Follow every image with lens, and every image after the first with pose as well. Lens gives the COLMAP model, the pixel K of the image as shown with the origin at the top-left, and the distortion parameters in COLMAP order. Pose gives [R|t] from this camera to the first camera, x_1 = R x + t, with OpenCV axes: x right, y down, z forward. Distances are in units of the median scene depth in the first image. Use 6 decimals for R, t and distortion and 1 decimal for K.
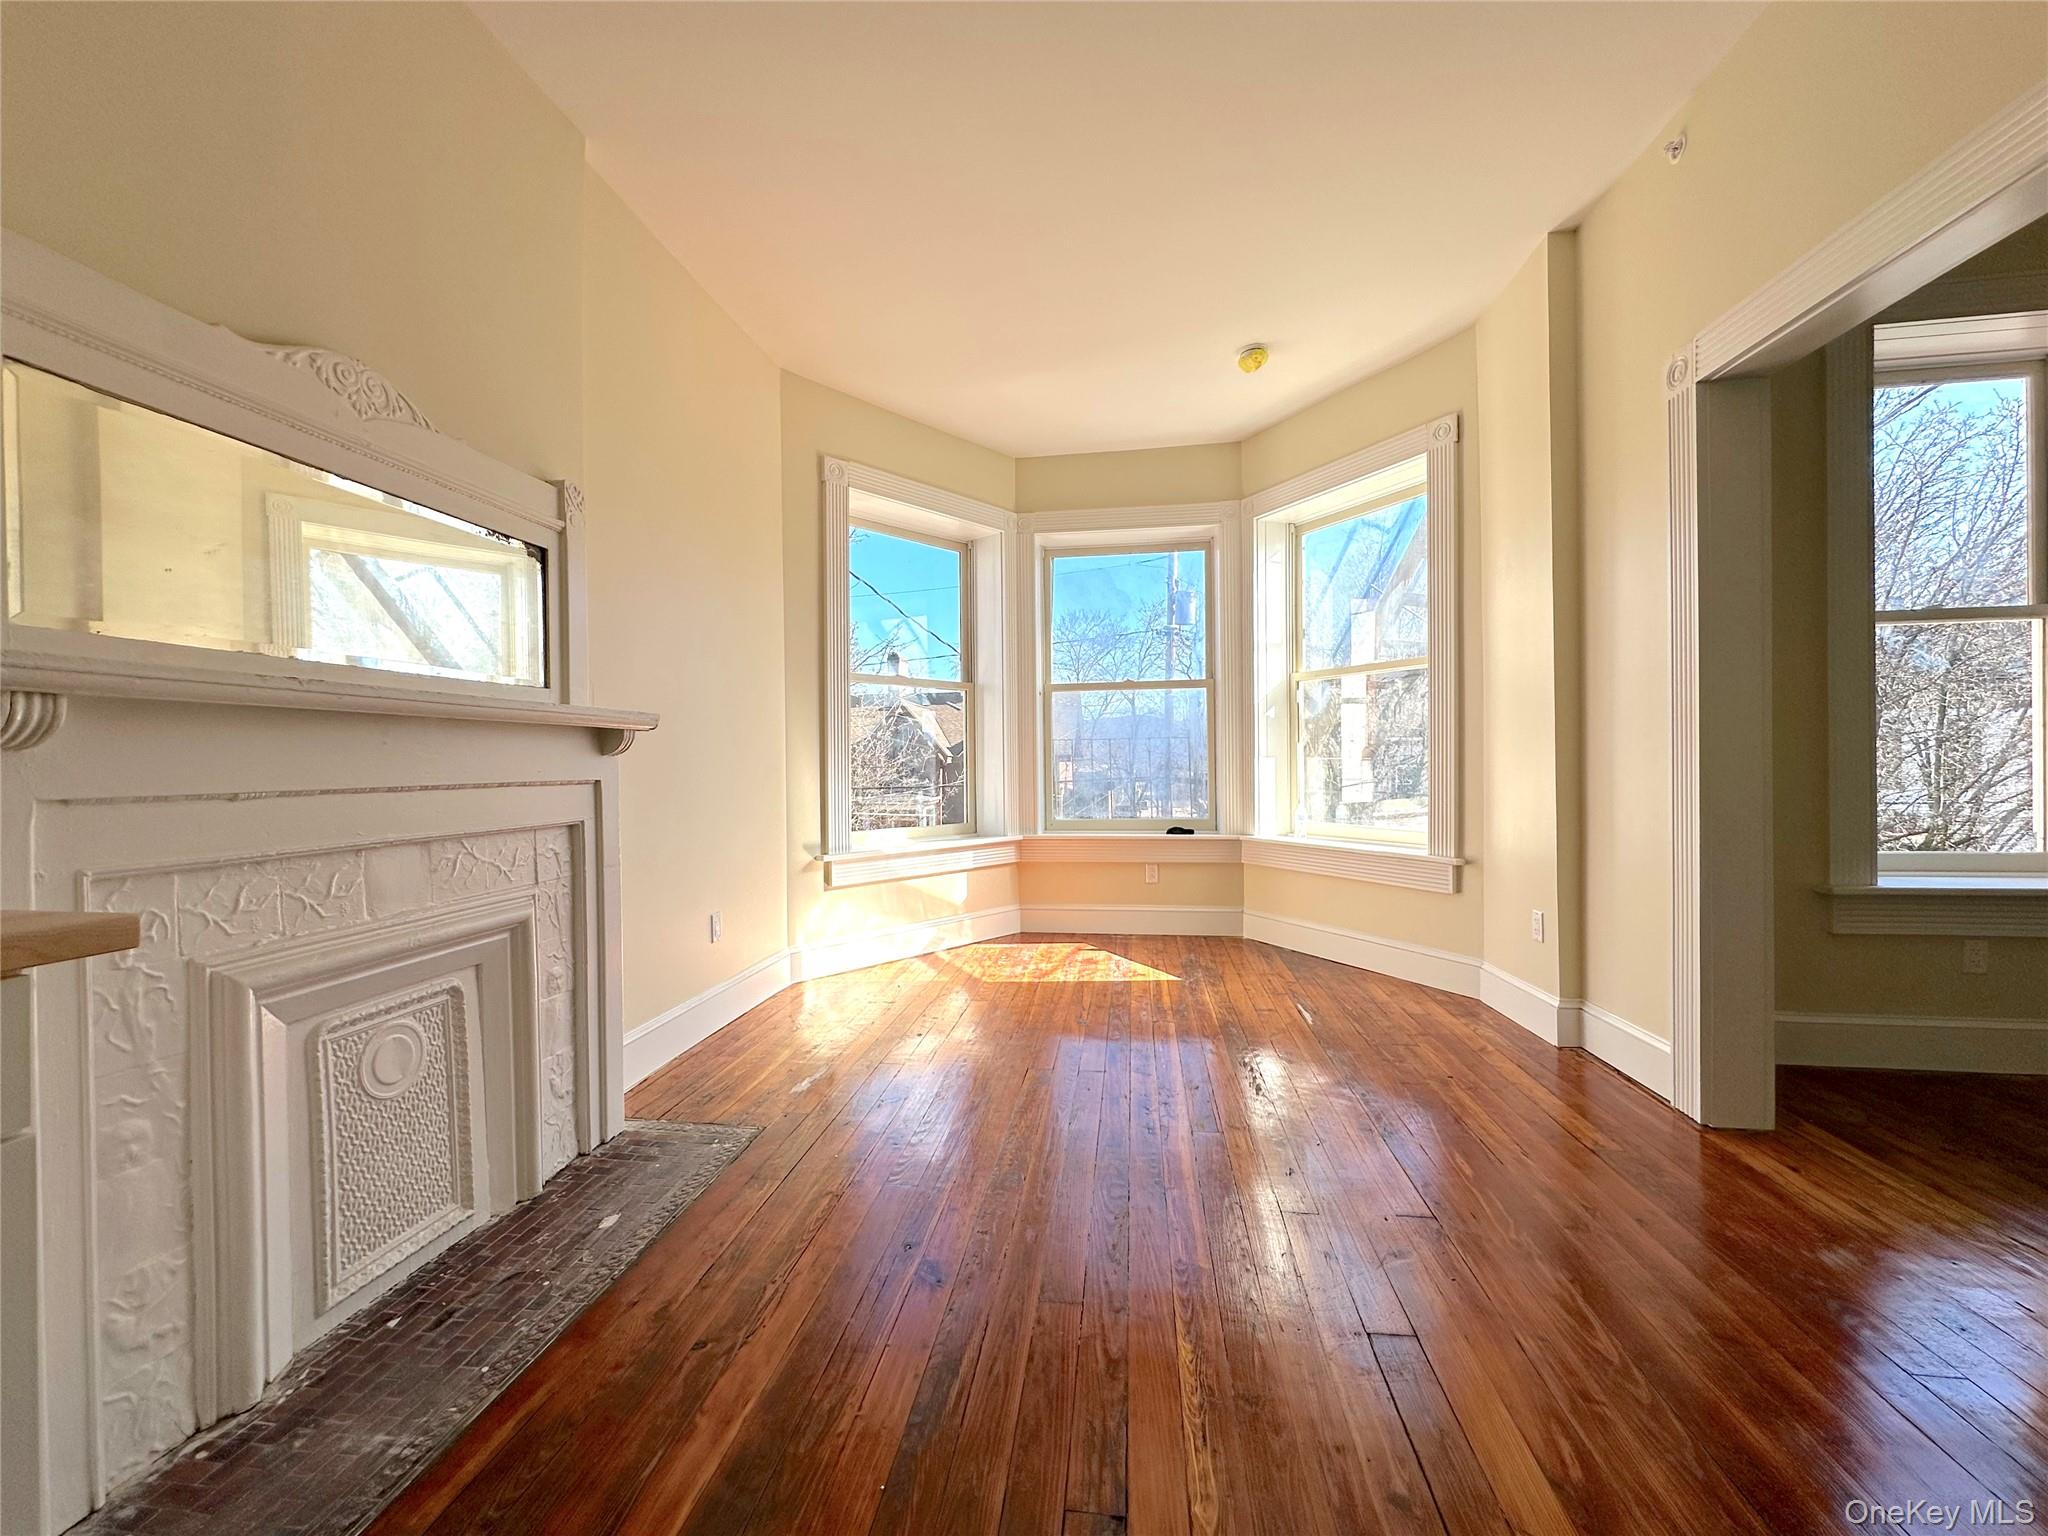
lens RADIAL K [[816.4, 0, 1022.5], [0, 816.4, 769.9], [0, 0, 1]] dist [0.000359, -0.000227]
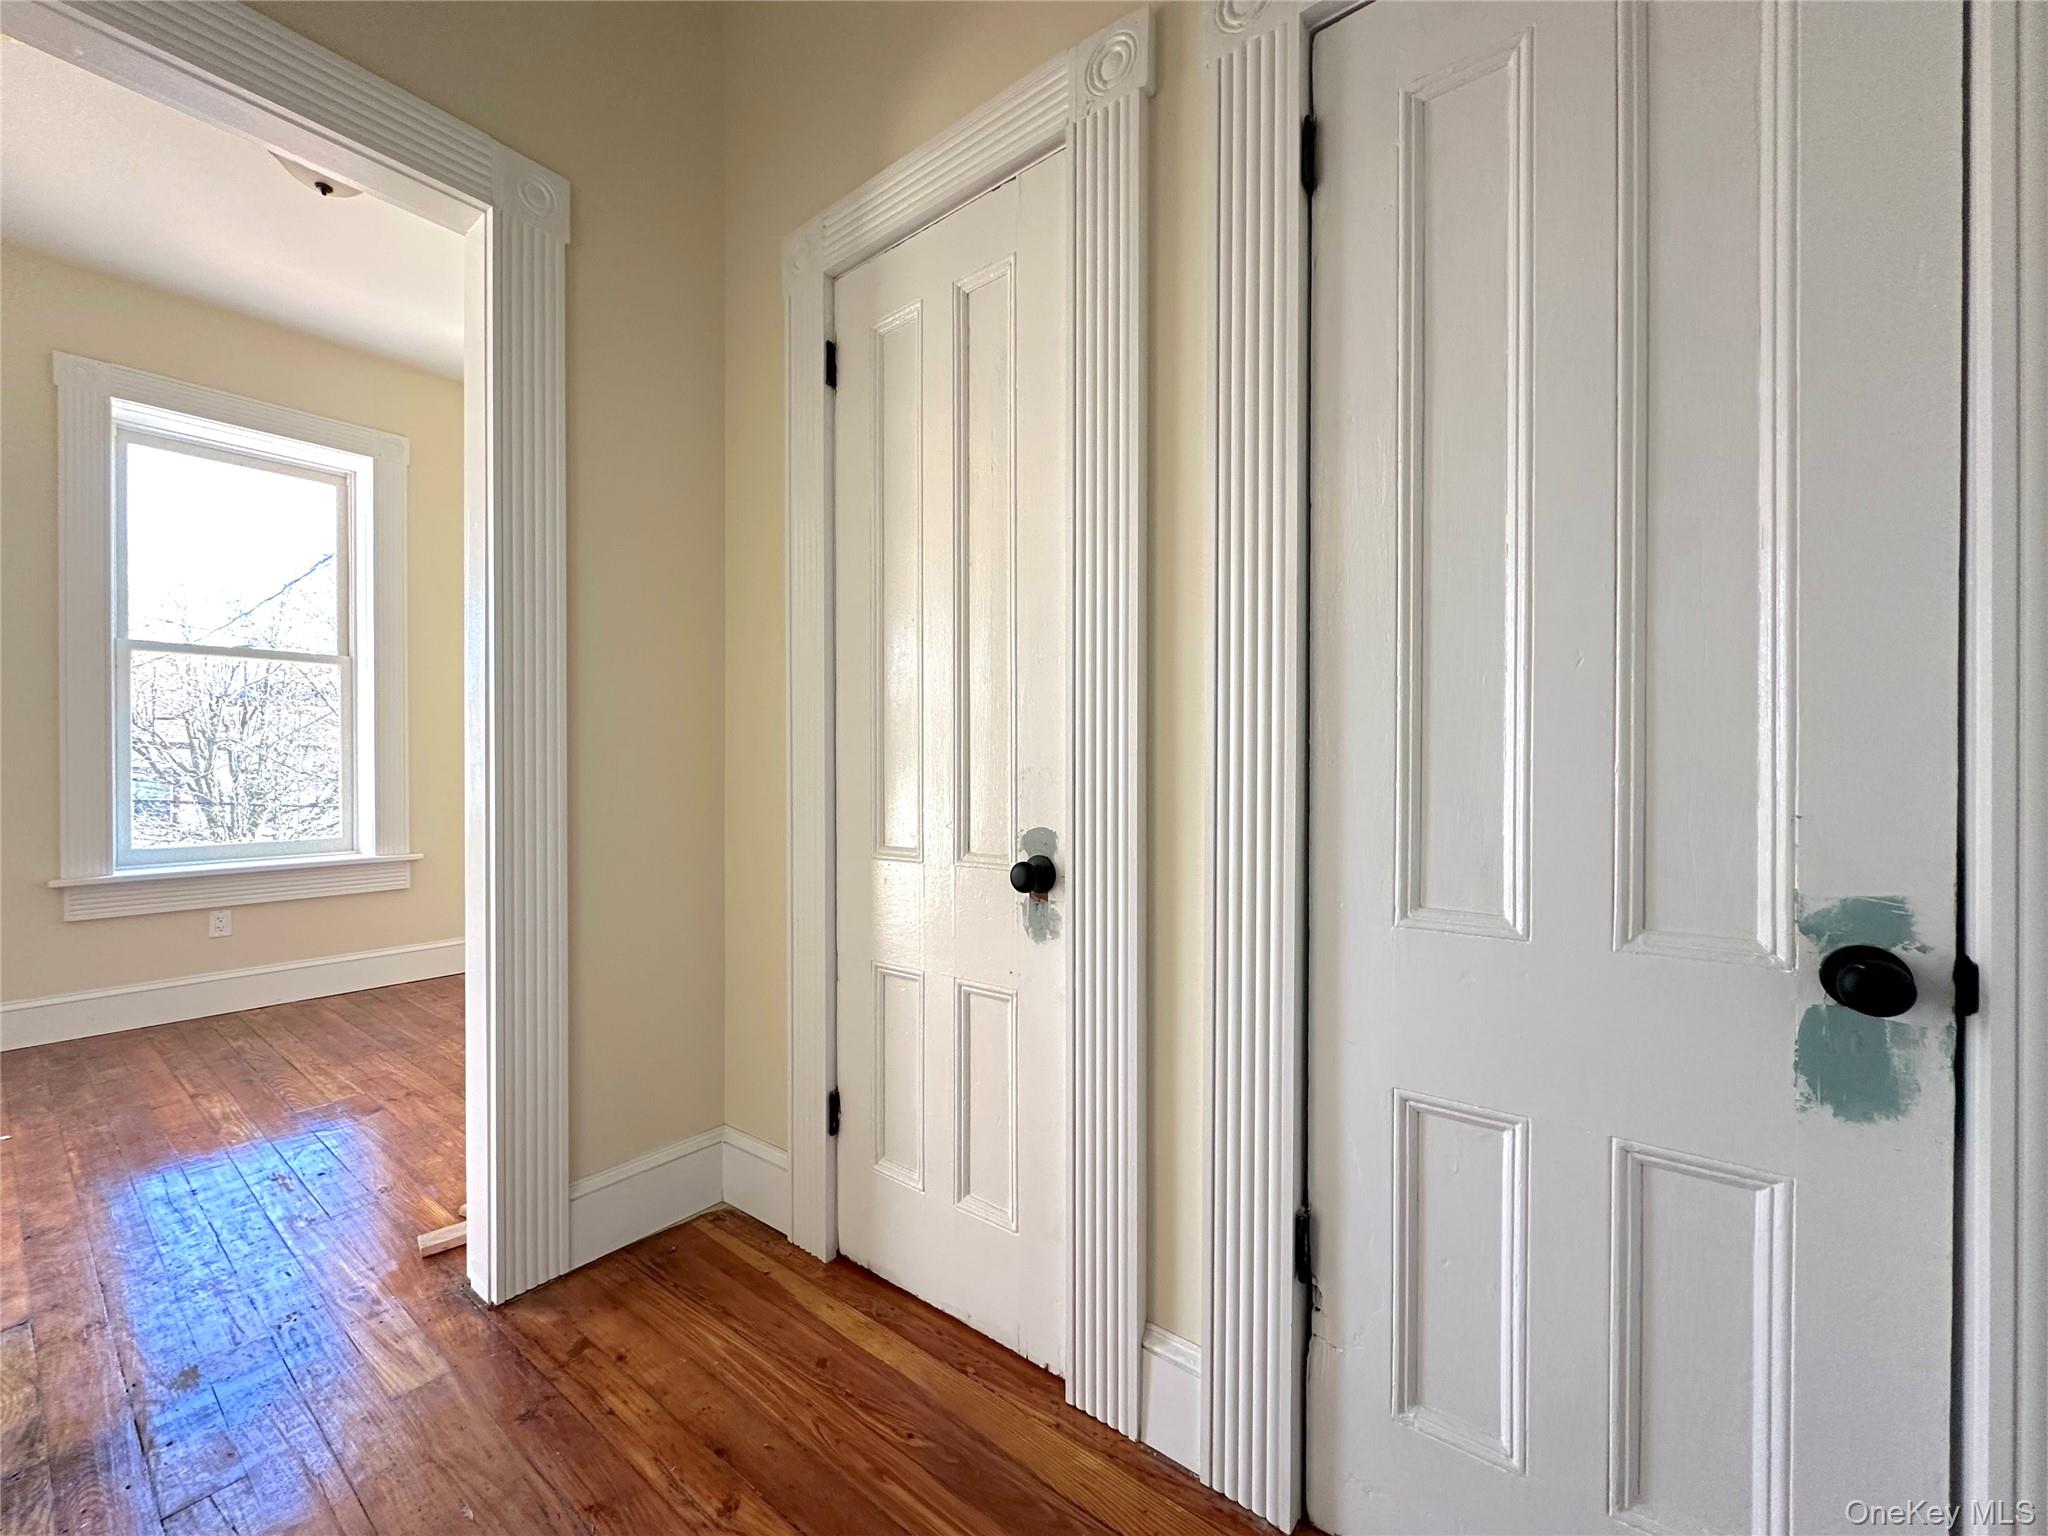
lens RADIAL K [[816.4, 0, 1022.5], [0, 816.4, 769.9], [0, 0, 1]] dist [0.000359, -0.000227]
pose [[0.514607, 0.002549, 0.857422, 0.713649], [0.000378, 0.999995, -0.003200, -0.003031], [-0.857426, 0.001971, 0.514604, -0.696179]]
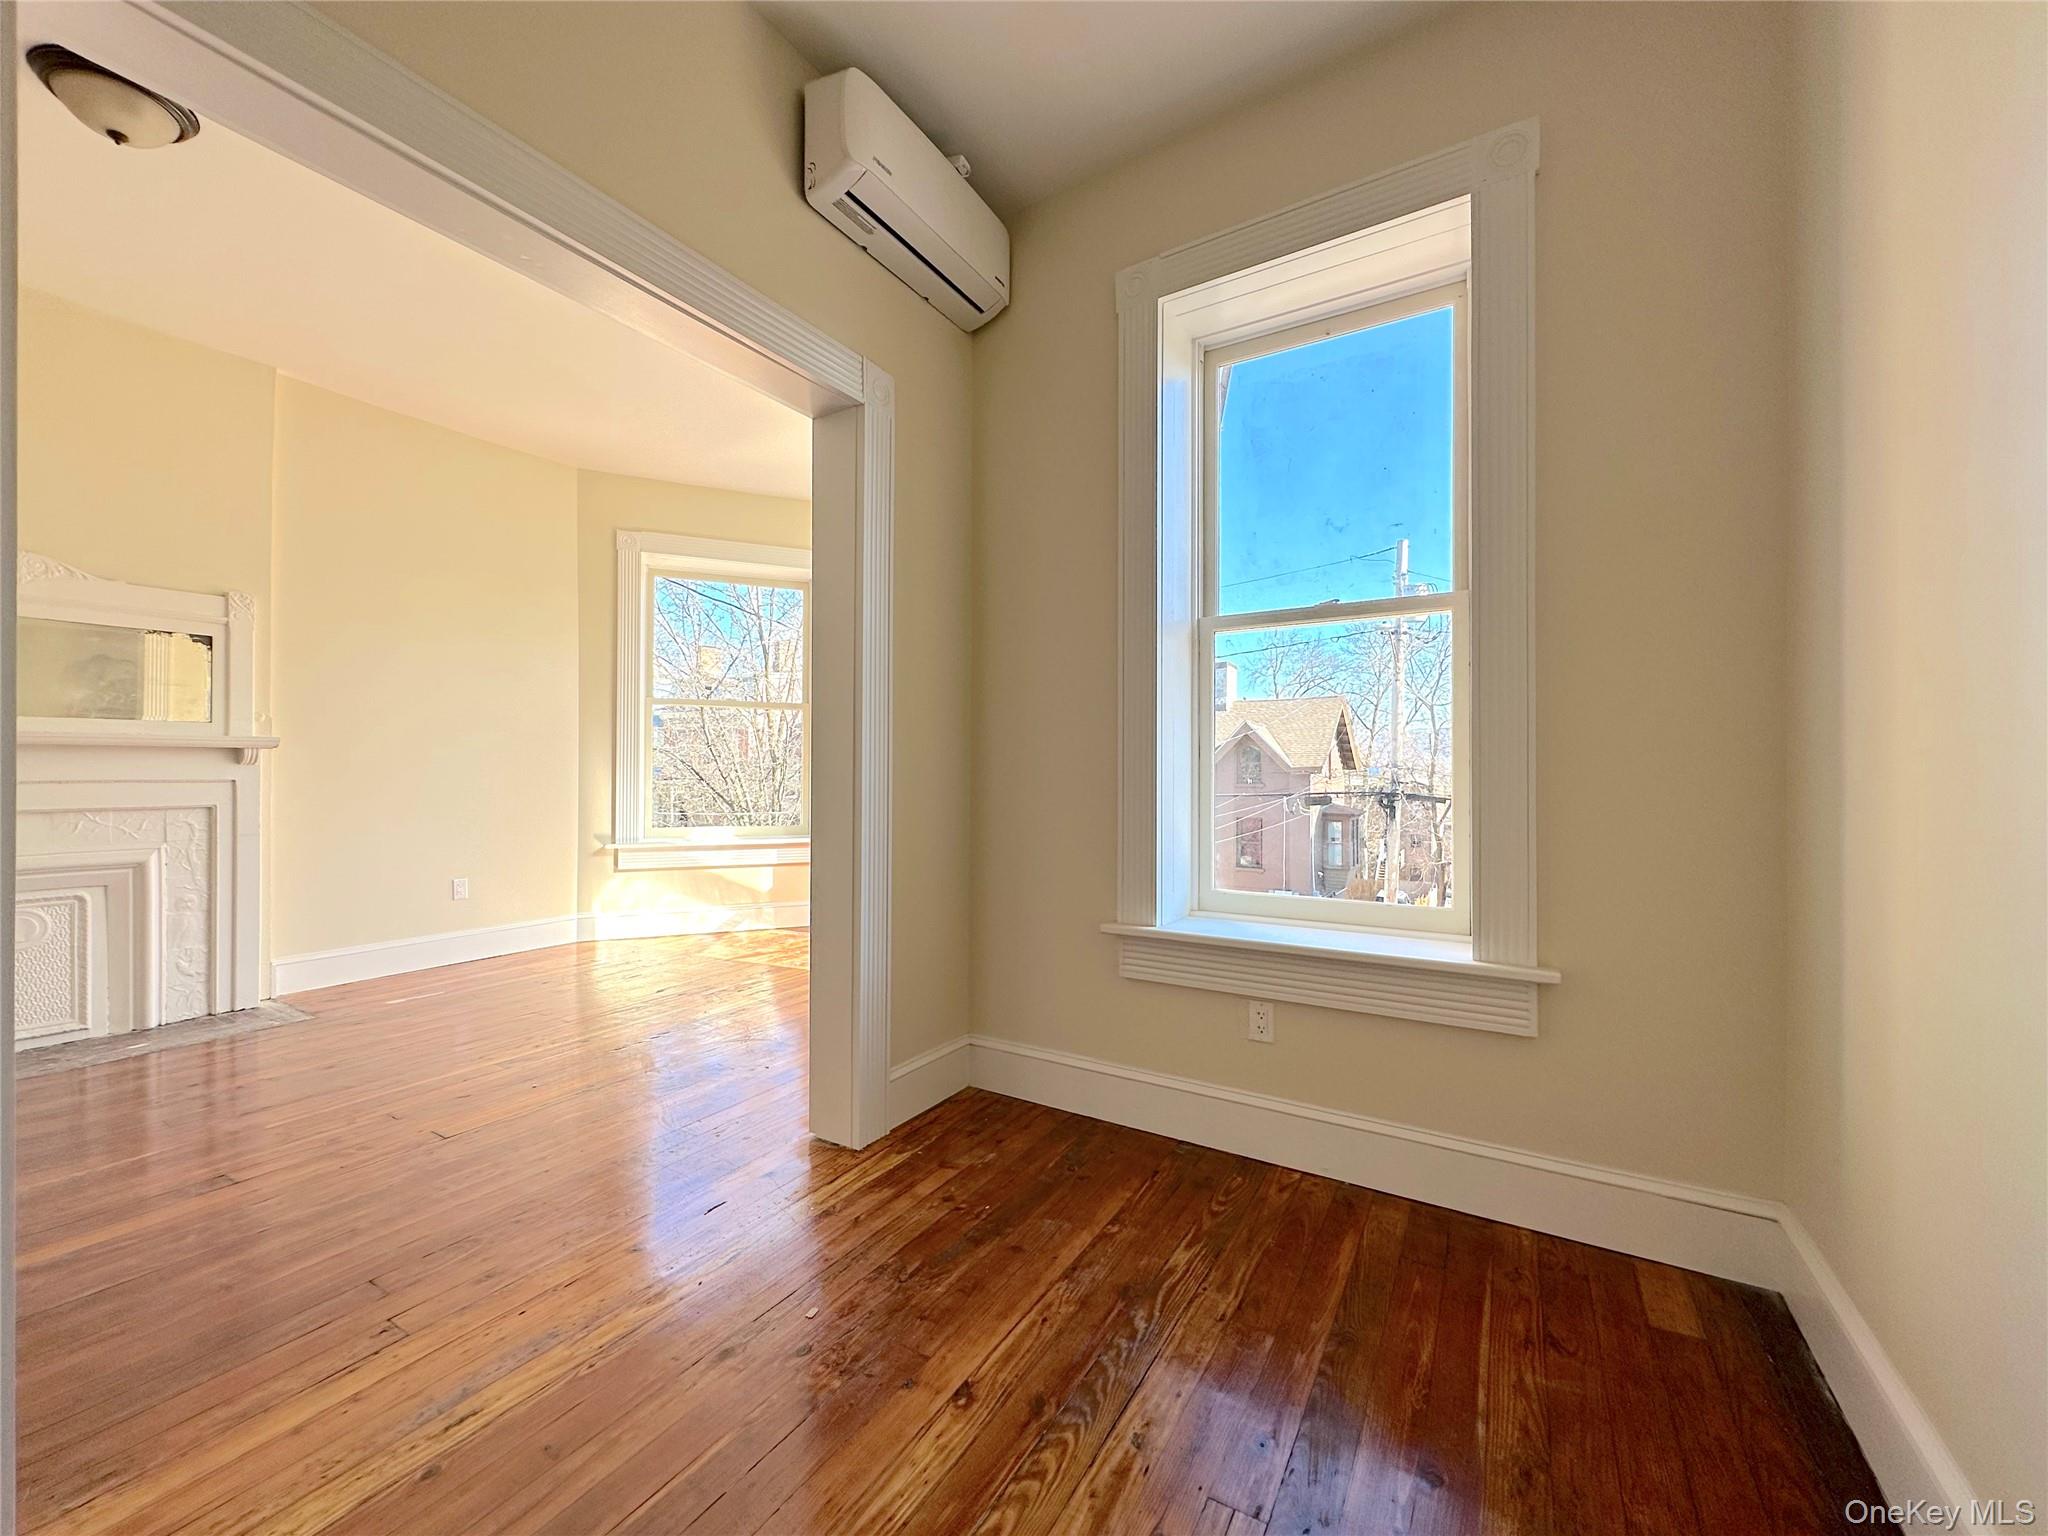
lens RADIAL K [[816.4, 0, 1022.5], [0, 816.4, 769.9], [0, 0, 1]] dist [0.000359, -0.000227]
pose [[0.918787, 0.014346, -0.394494, 1.251360], [-0.018163, 0.999817, -0.005943, -0.021199], [0.394336, 0.012626, 0.918880, 0.122845]]
